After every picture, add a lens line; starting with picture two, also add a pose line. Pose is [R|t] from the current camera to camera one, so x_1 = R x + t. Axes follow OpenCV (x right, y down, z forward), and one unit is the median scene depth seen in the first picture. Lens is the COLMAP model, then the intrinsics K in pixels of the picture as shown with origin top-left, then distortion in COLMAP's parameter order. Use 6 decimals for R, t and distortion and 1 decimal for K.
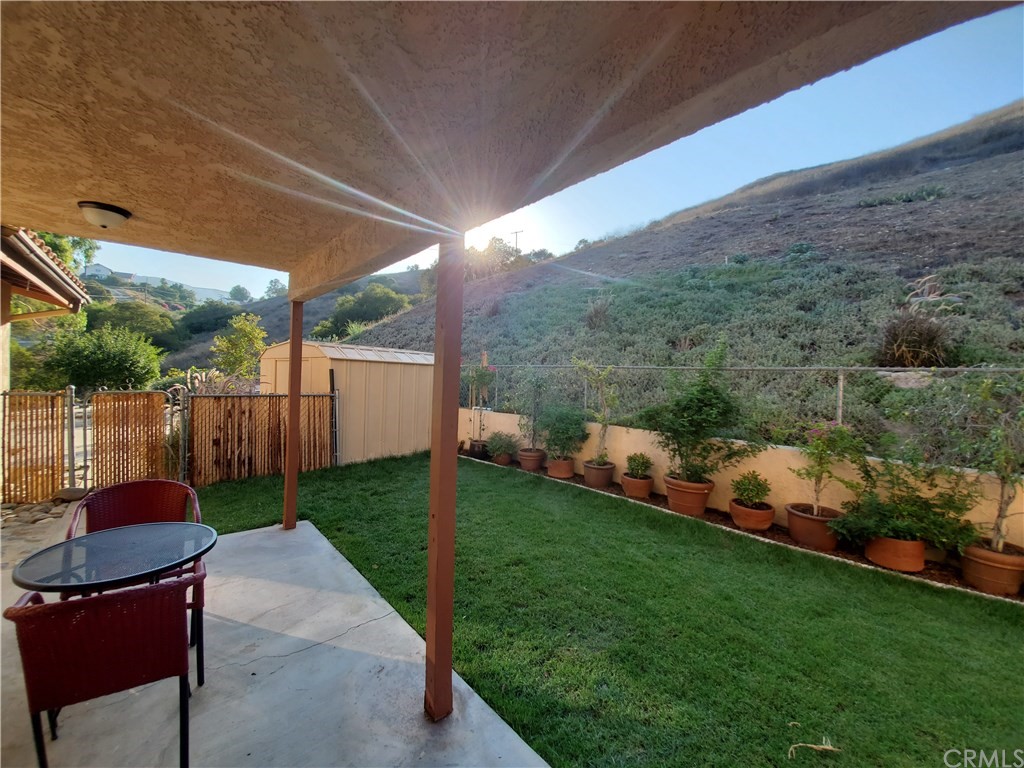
lens RADIAL K [[403.5, 0, 516.9], [0, 403.5, 378.2], [0, 0, 1]] dist [0.000938, -0.011266]
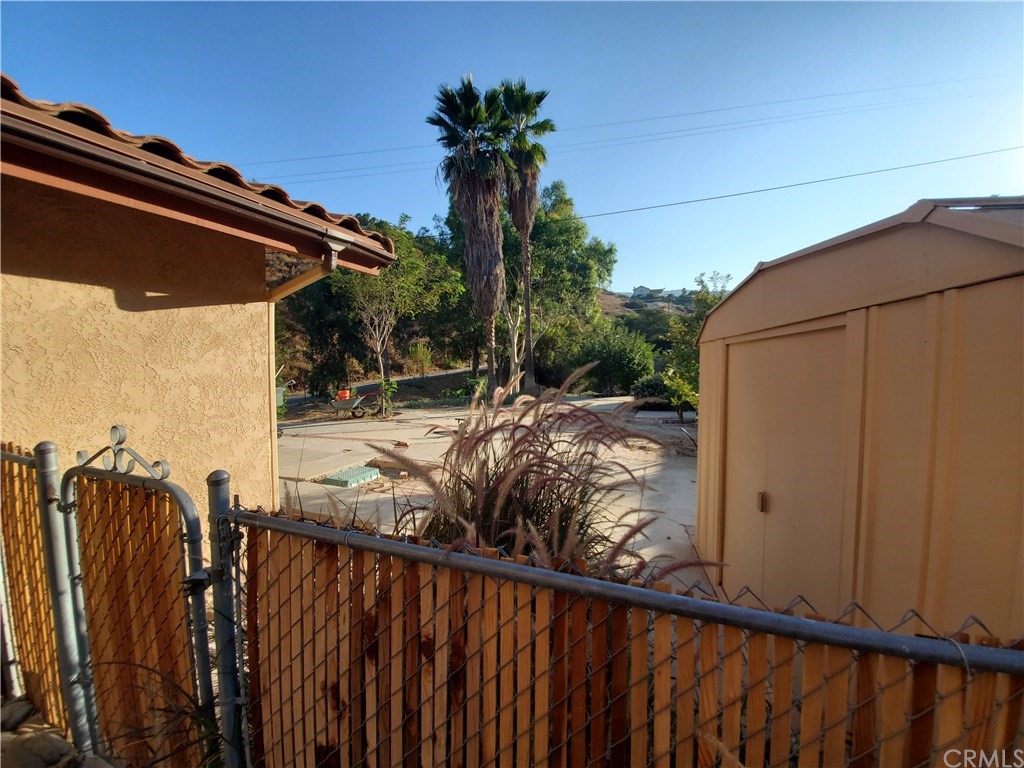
lens RADIAL K [[403.5, 0, 516.9], [0, 403.5, 378.2], [0, 0, 1]] dist [0.000938, -0.011266]
pose [[0.436063, 0.008867, -0.899872, -0.513929], [0.008023, 0.999873, 0.013740, -0.028169], [0.899880, -0.013211, 0.435937, 0.962167]]
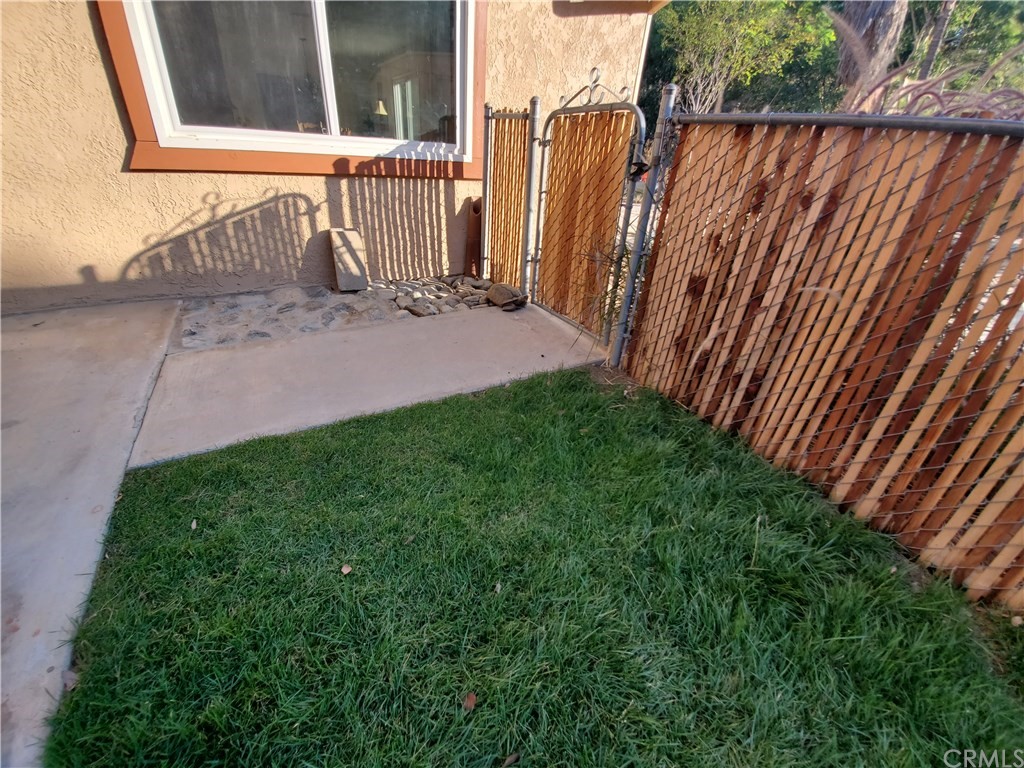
lens RADIAL K [[403.5, 0, 516.9], [0, 403.5, 378.2], [0, 0, 1]] dist [0.000938, -0.011266]
pose [[-0.202198, 0.444878, -0.872467, -0.384644], [-0.077970, 0.880728, 0.467161, 0.080064], [0.976236, 0.162485, -0.143394, 0.881607]]
